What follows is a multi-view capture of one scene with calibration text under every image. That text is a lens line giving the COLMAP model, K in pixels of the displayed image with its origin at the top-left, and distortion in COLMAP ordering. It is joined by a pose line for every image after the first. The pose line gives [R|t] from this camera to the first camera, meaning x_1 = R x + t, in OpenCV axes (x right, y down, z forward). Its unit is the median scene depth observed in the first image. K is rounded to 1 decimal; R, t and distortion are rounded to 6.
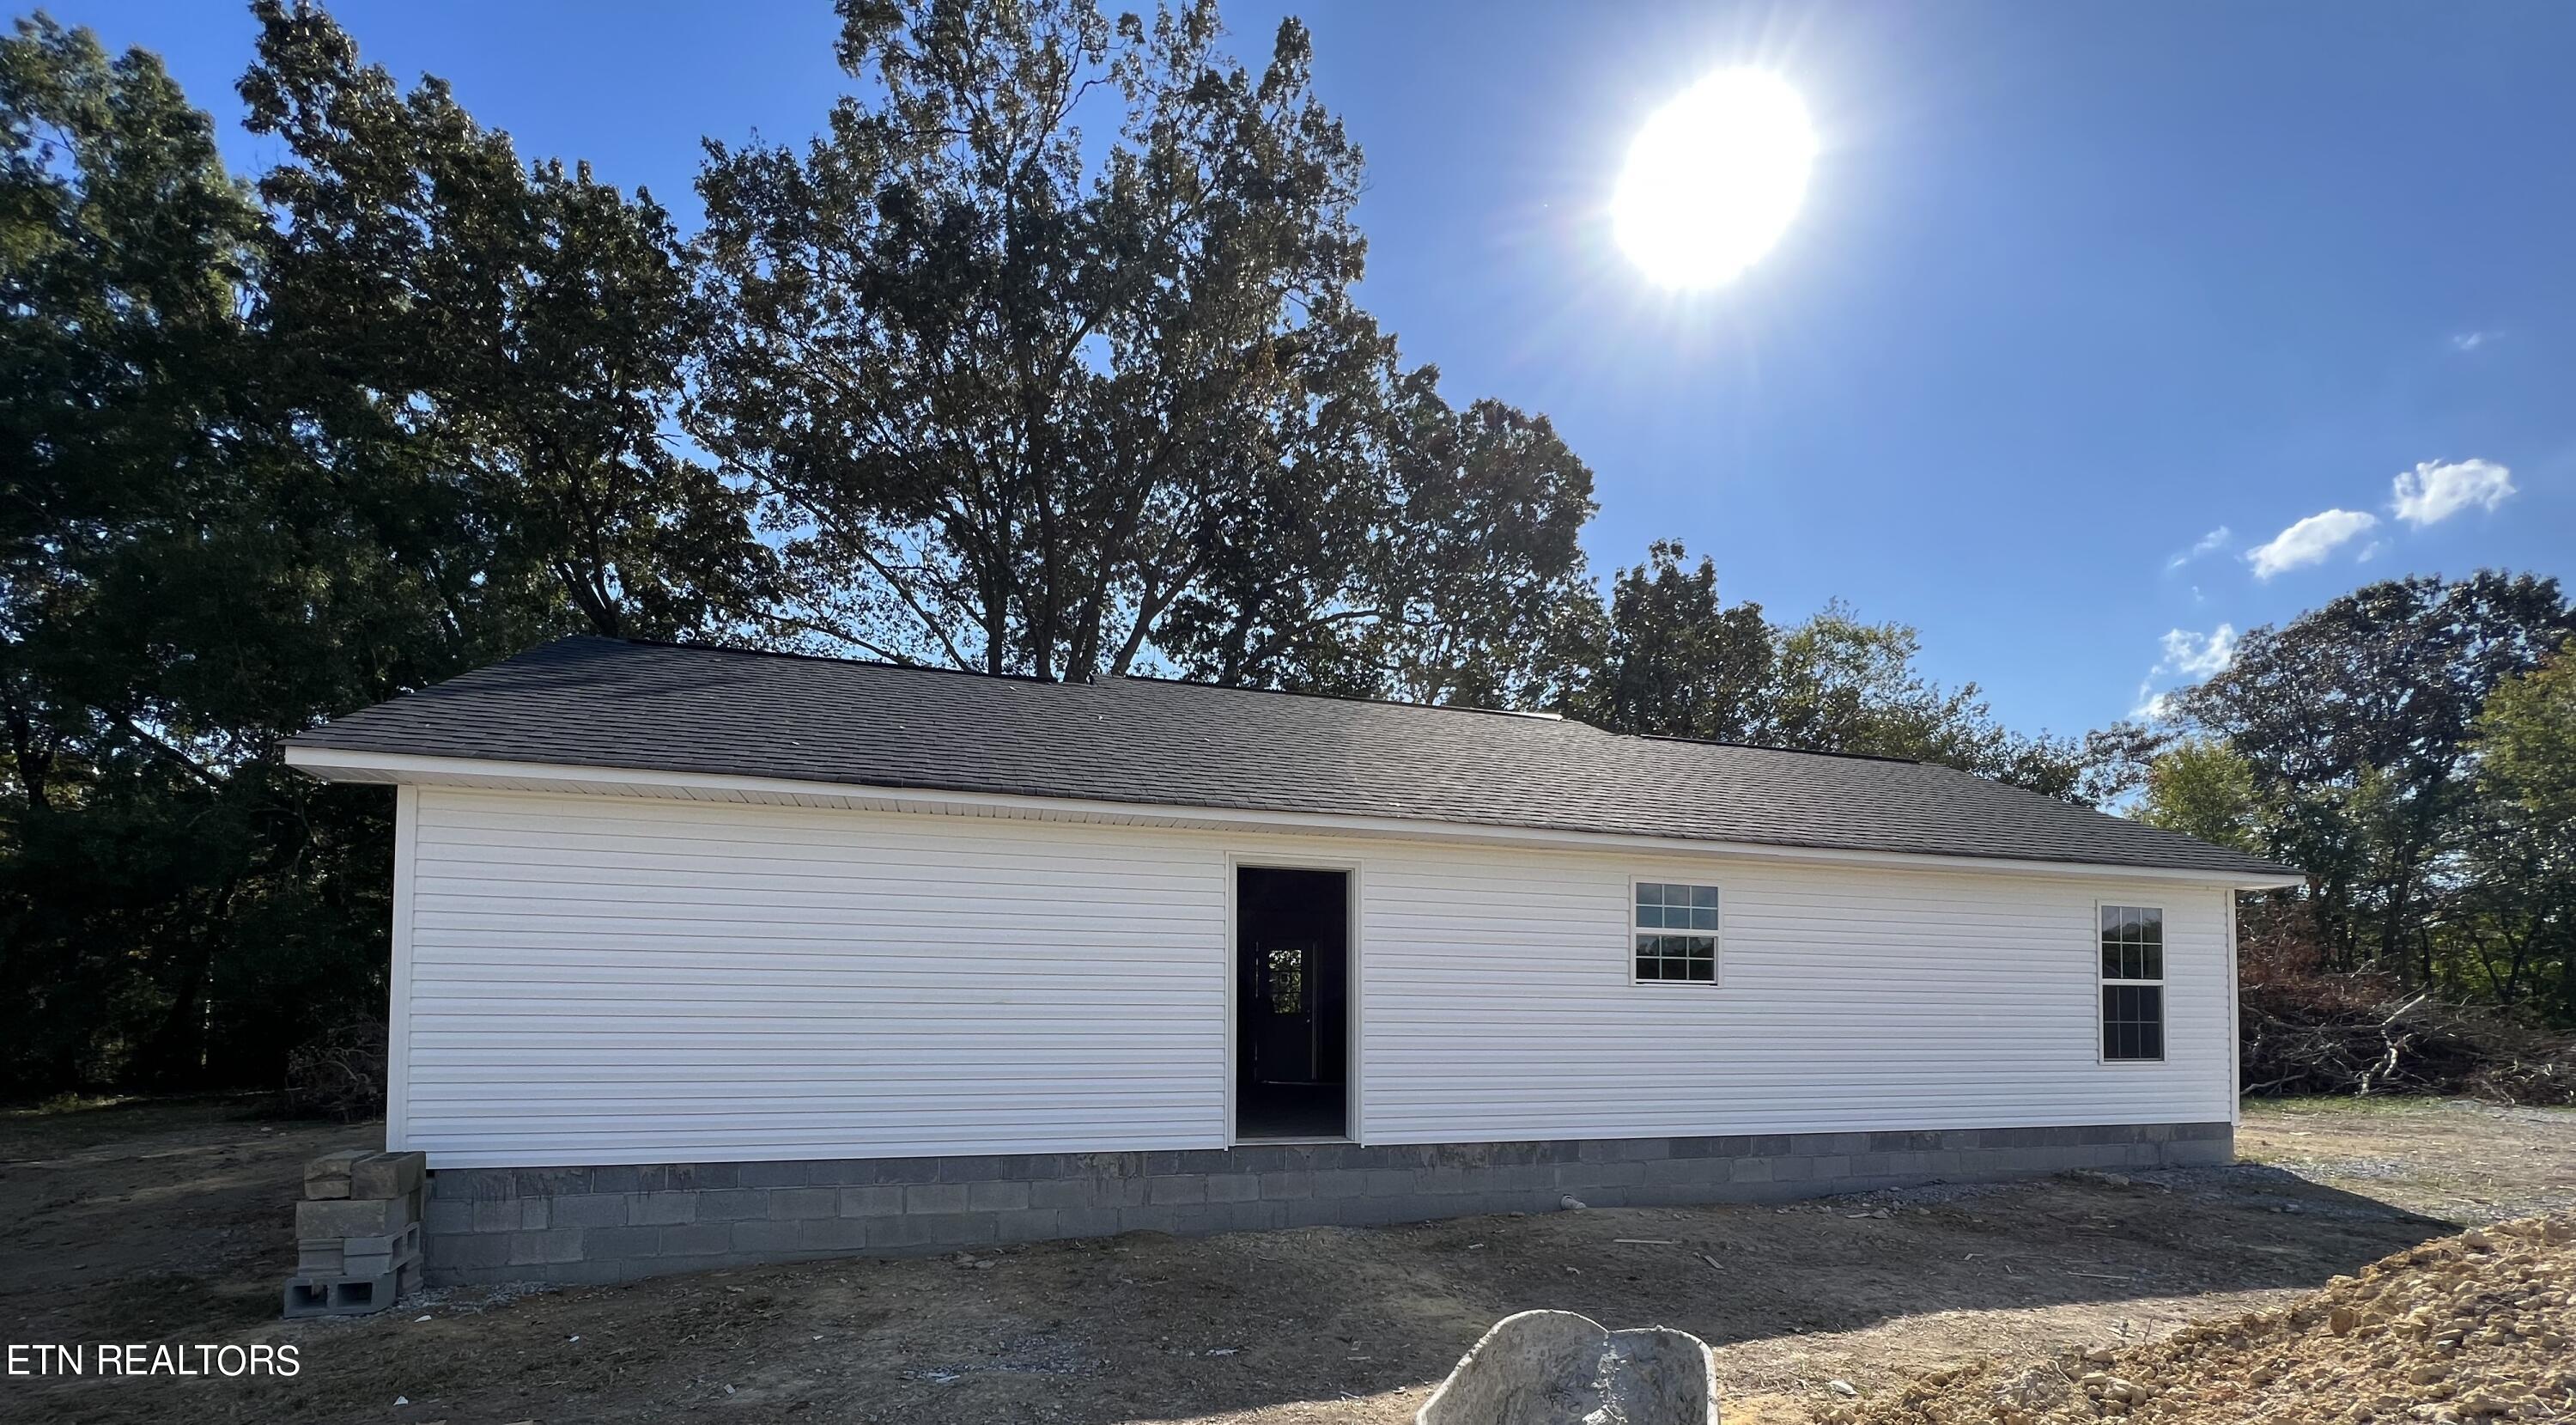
lens RADIAL K [[1046.8, 0, 1277.0], [0, 1046.8, 977.4], [0, 0, 1]] dist [-0.022704, 0.016760]
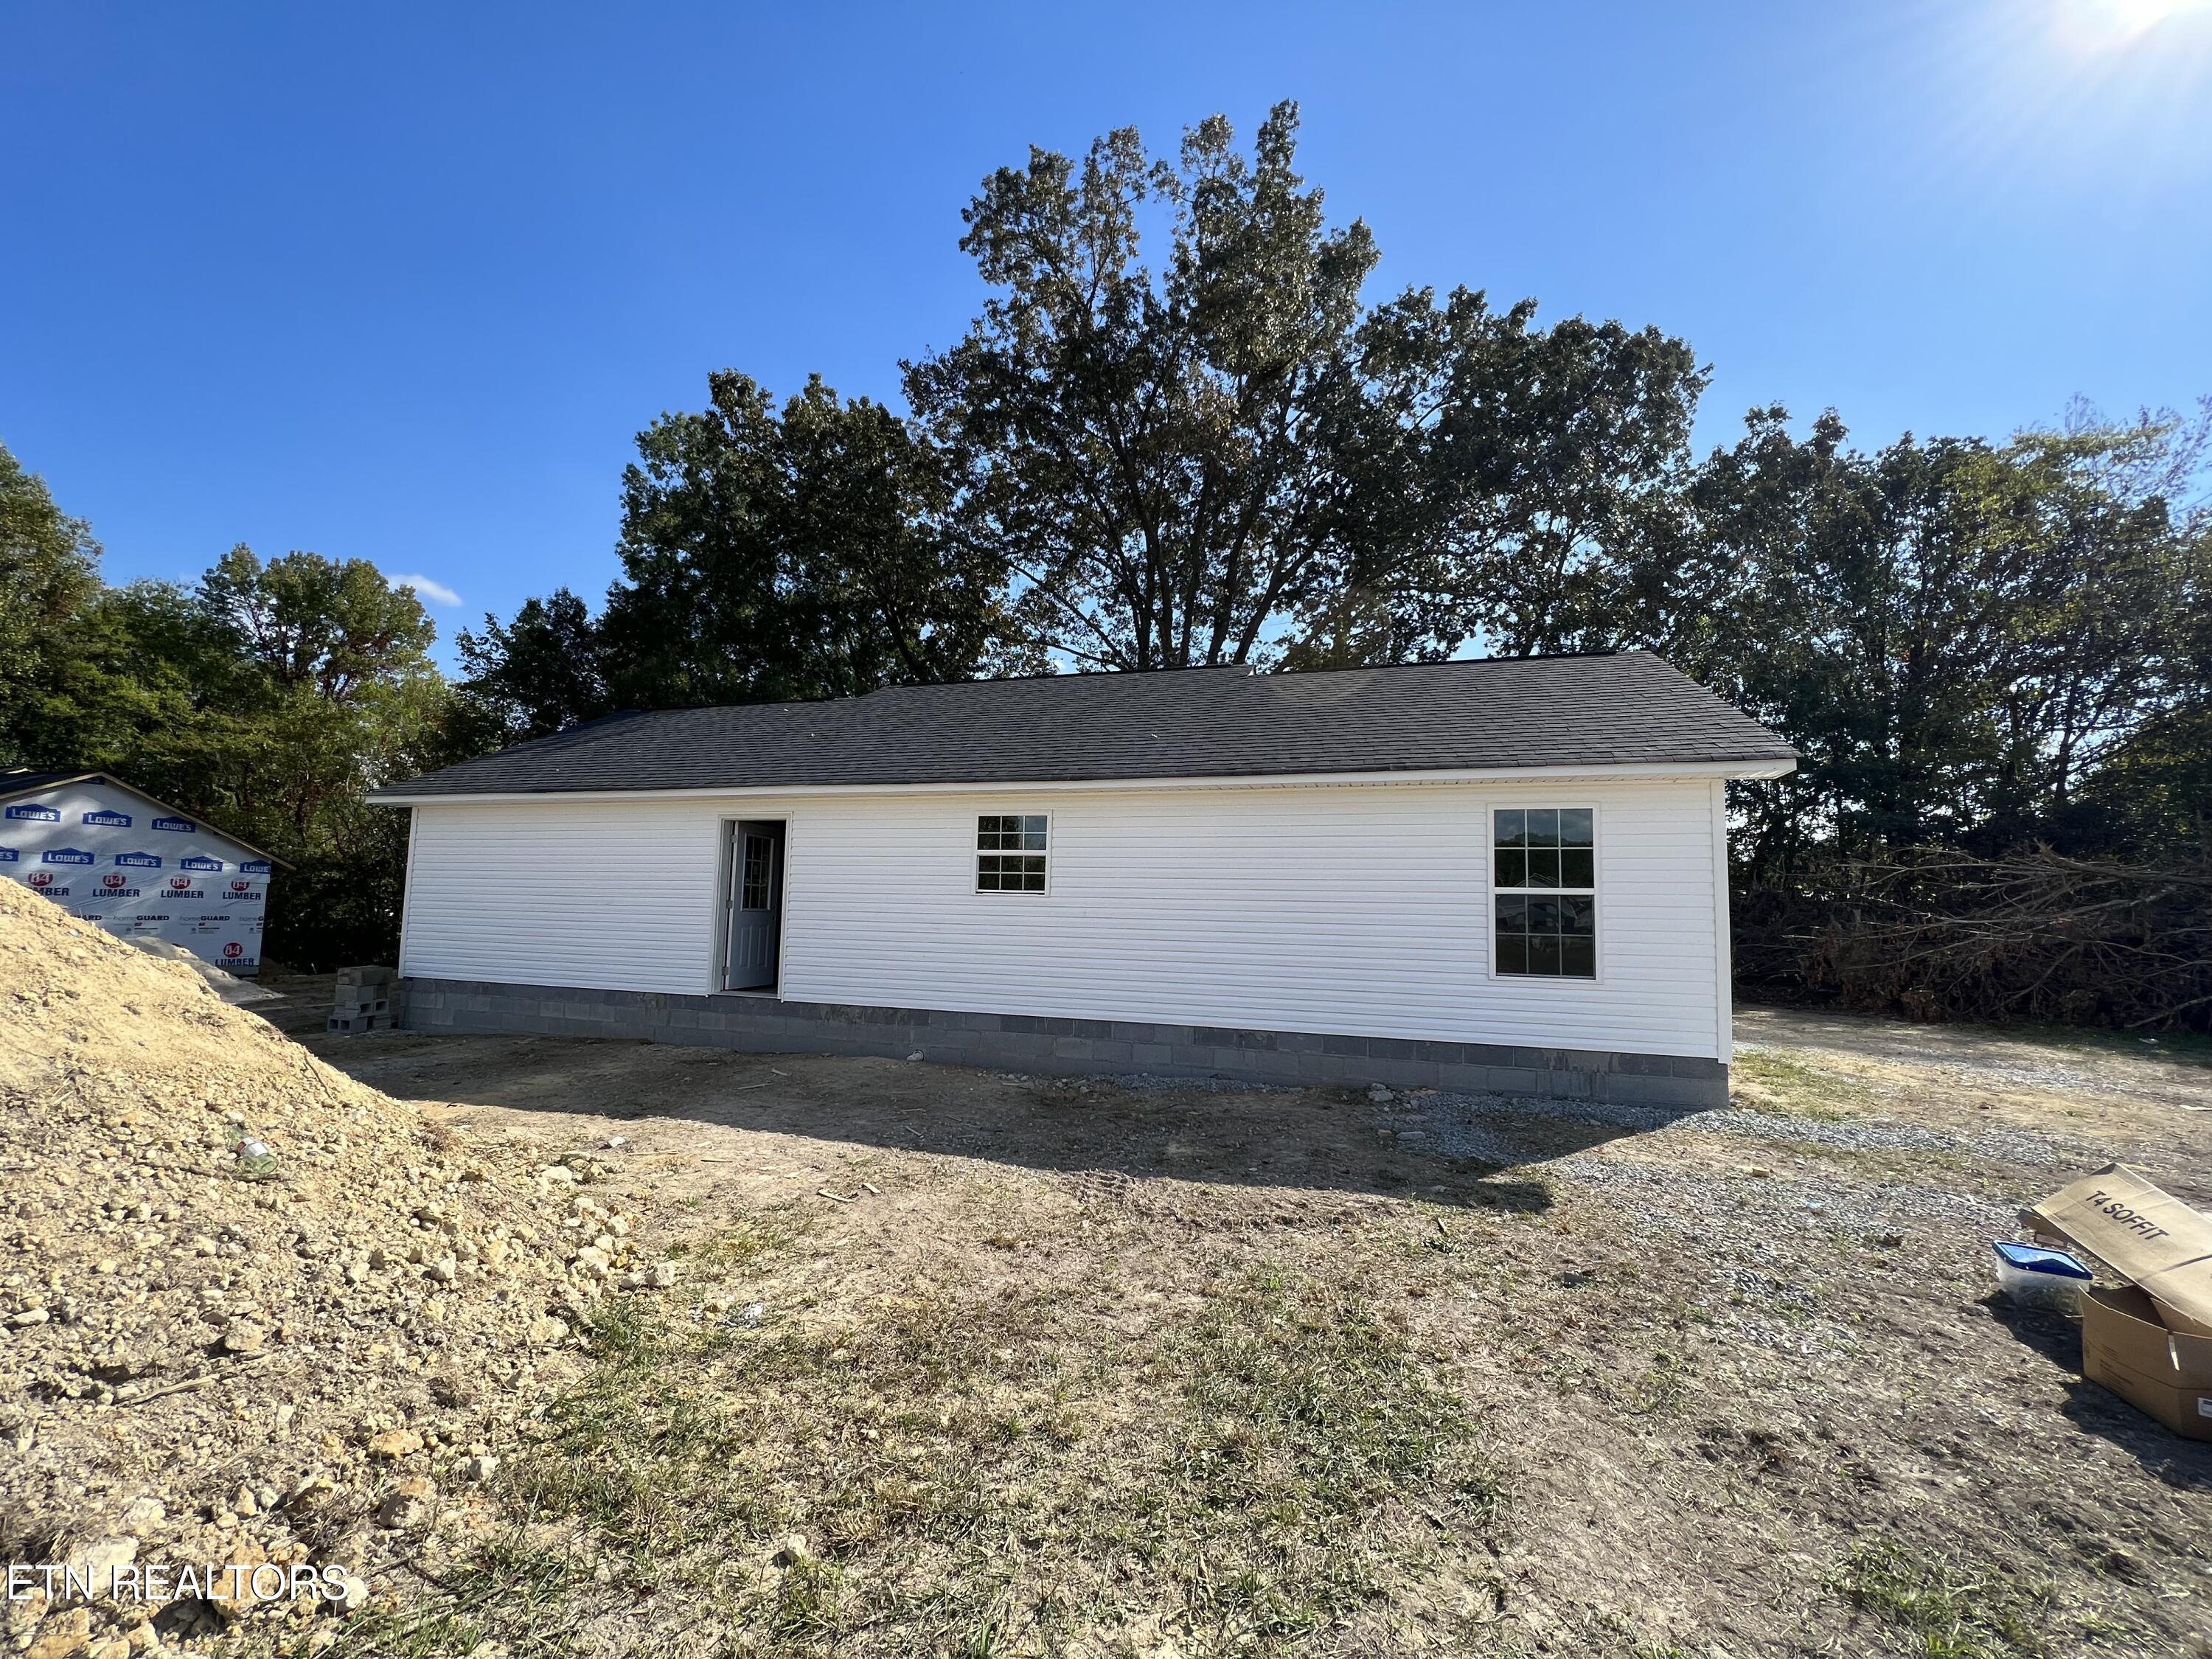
lens RADIAL K [[881.1, 0, 1102.2], [0, 881.1, 837.2], [0, 0, 1]] dist [-0.002394, -0.000004]
pose [[0.838864, -0.032806, -0.543351, 1.049032], [0.005466, 0.998640, -0.051856, -0.005685], [0.544313, 0.040531, 0.837902, 0.156798]]
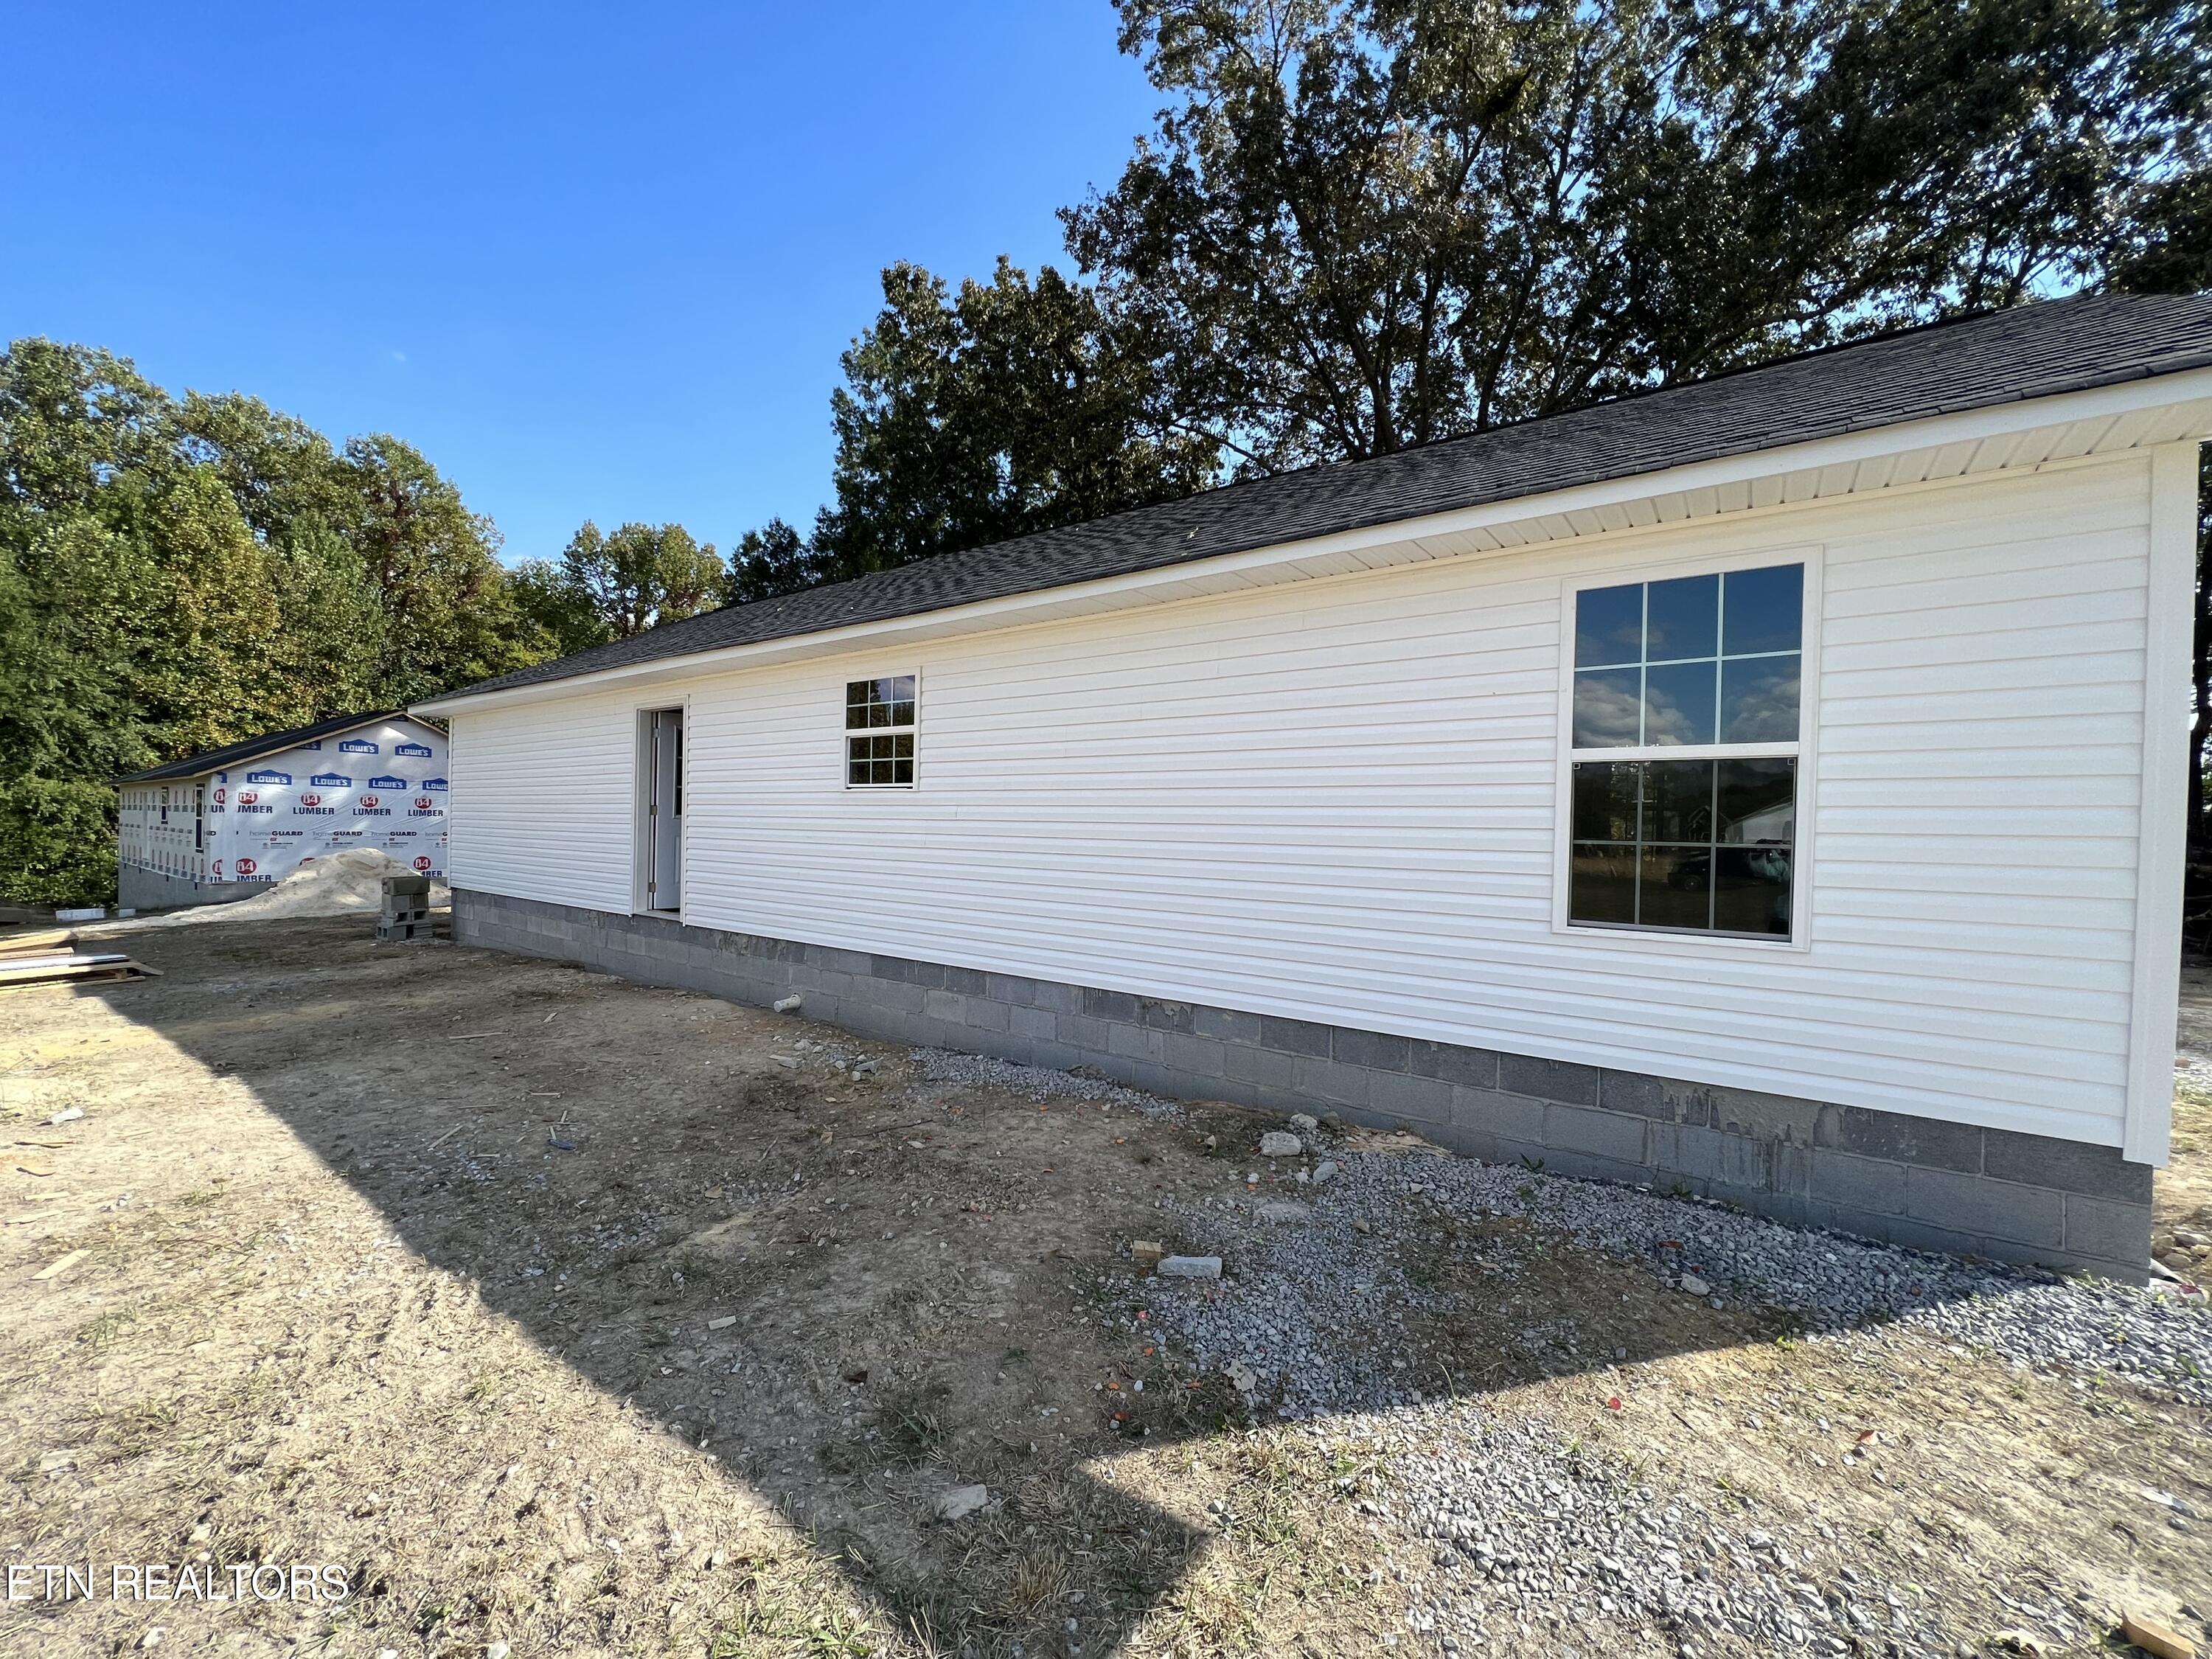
lens RADIAL K [[884.3, 0, 1103.5], [0, 884.3, 838.1], [0, 0, 1]] dist [-0.003946, 0.000655]
pose [[0.618783, 0.016527, -0.785388, 1.099361], [0.015208, 0.999339, 0.033011, 0.027384], [0.785415, -0.032371, 0.618122, 0.665913]]
